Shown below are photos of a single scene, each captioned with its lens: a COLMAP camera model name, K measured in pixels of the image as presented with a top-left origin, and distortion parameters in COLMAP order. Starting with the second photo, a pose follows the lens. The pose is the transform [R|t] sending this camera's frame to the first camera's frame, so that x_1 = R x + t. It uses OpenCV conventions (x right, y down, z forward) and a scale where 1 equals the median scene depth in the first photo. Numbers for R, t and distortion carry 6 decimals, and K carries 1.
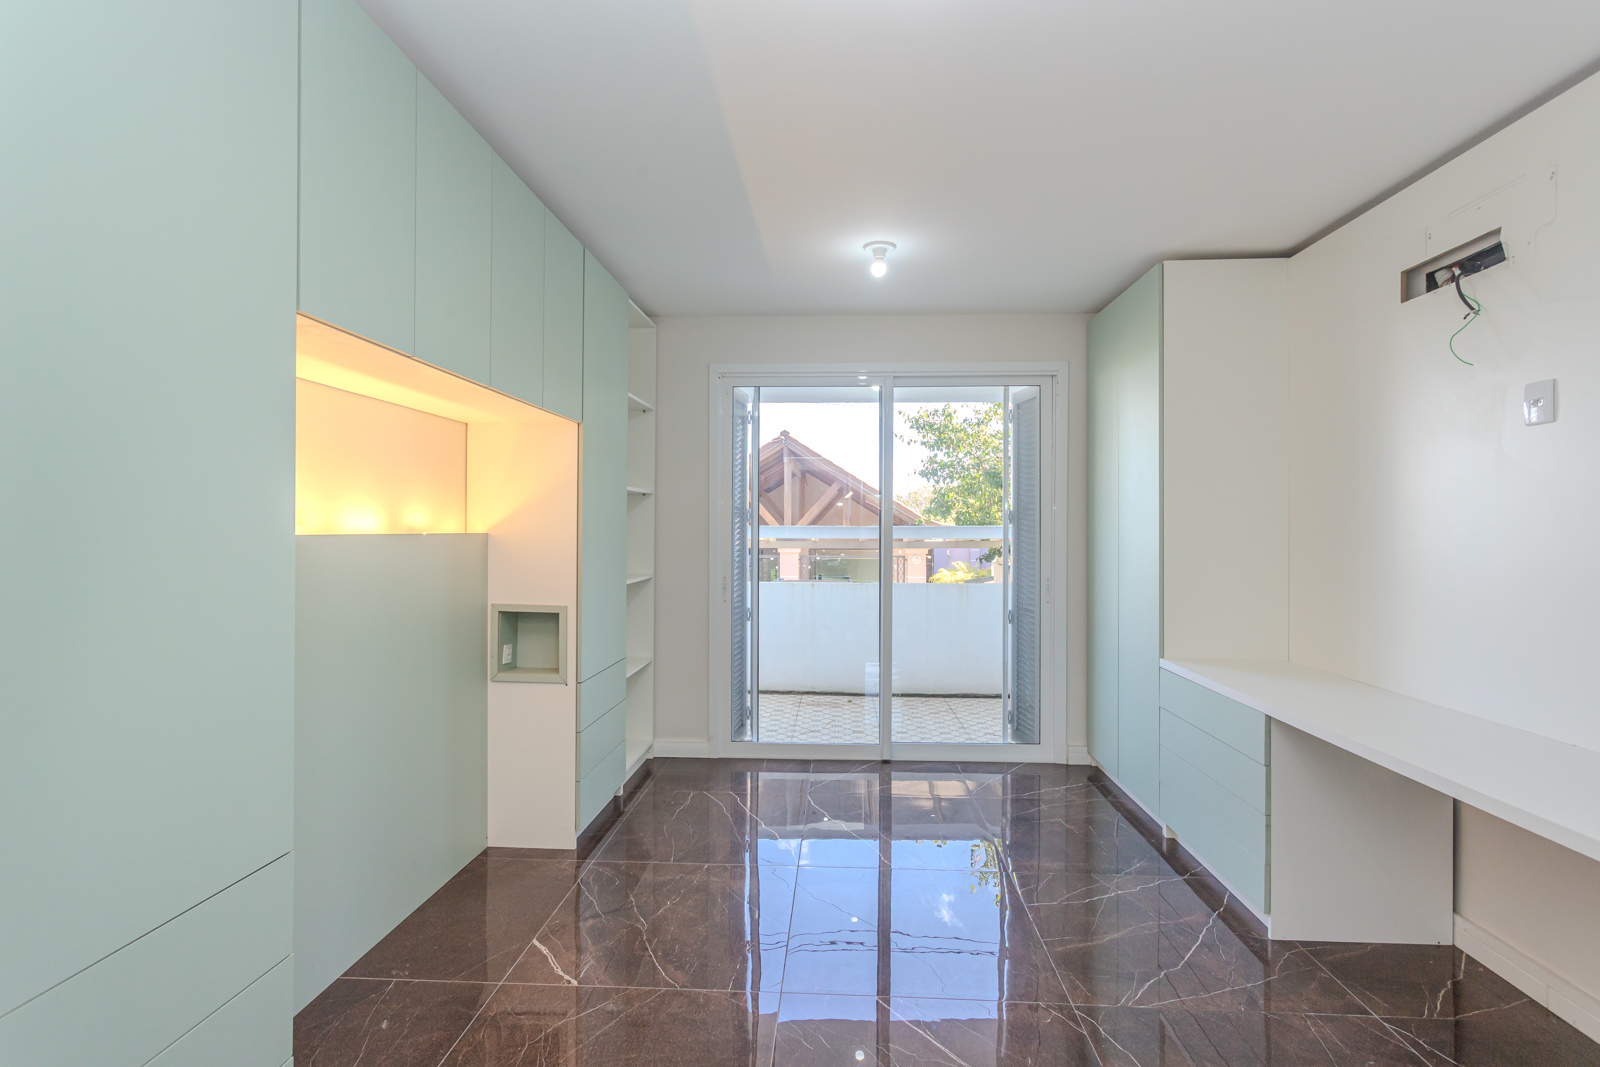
lens RADIAL K [[757.6, 0, 812.5], [0, 757.6, 534.0], [0, 0, 1]] dist [0.000486, 0.001412]
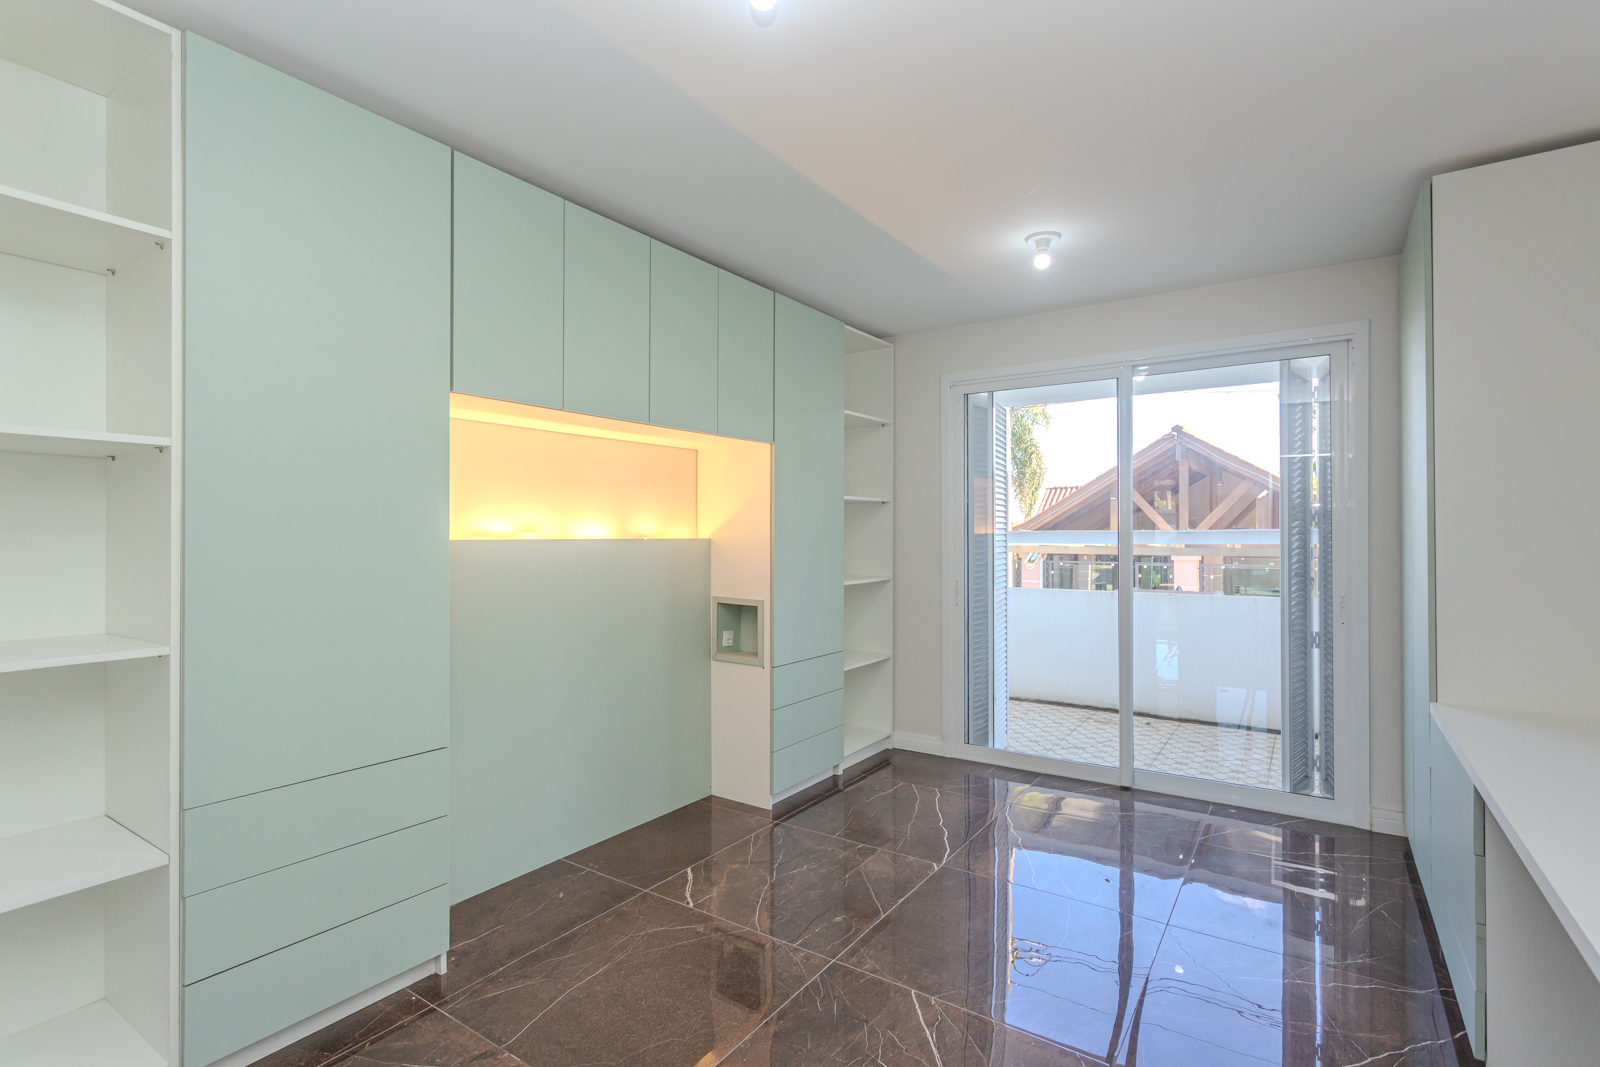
lens RADIAL K [[757.6, 0, 814.1], [0, 757.6, 536.6], [0, 0, 1]] dist [0.000486, 0.001412]
pose [[0.858364, -0.004105, -0.513025, 0.264950], [0.001809, 0.999986, -0.004974, 0.001533], [0.513038, 0.003342, 0.858359, 0.025902]]
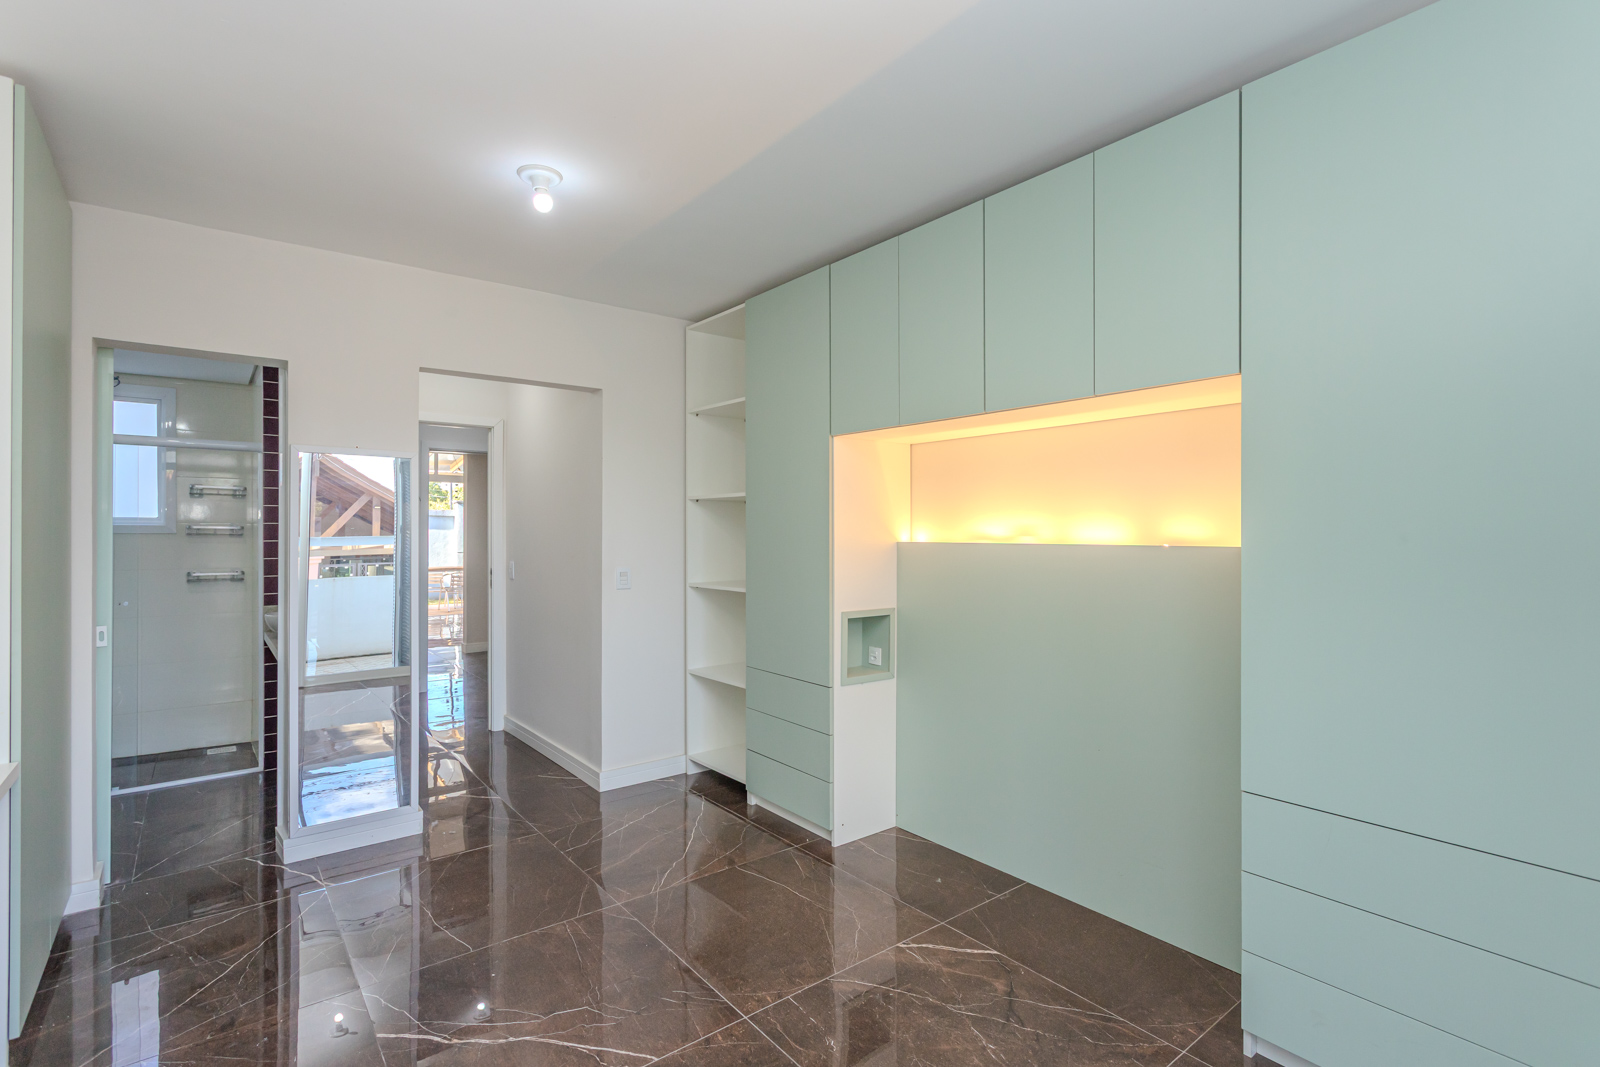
lens RADIAL K [[757.6, 0, 787.5], [0, 757.6, 524.6], [0, 0, 1]] dist [0.000486, 0.001412]
pose [[-0.765582, -0.006851, -0.643302, 0.294641], [-0.002833, 0.999970, -0.007278, -0.012524], [0.643332, -0.003749, -0.765578, 0.954099]]
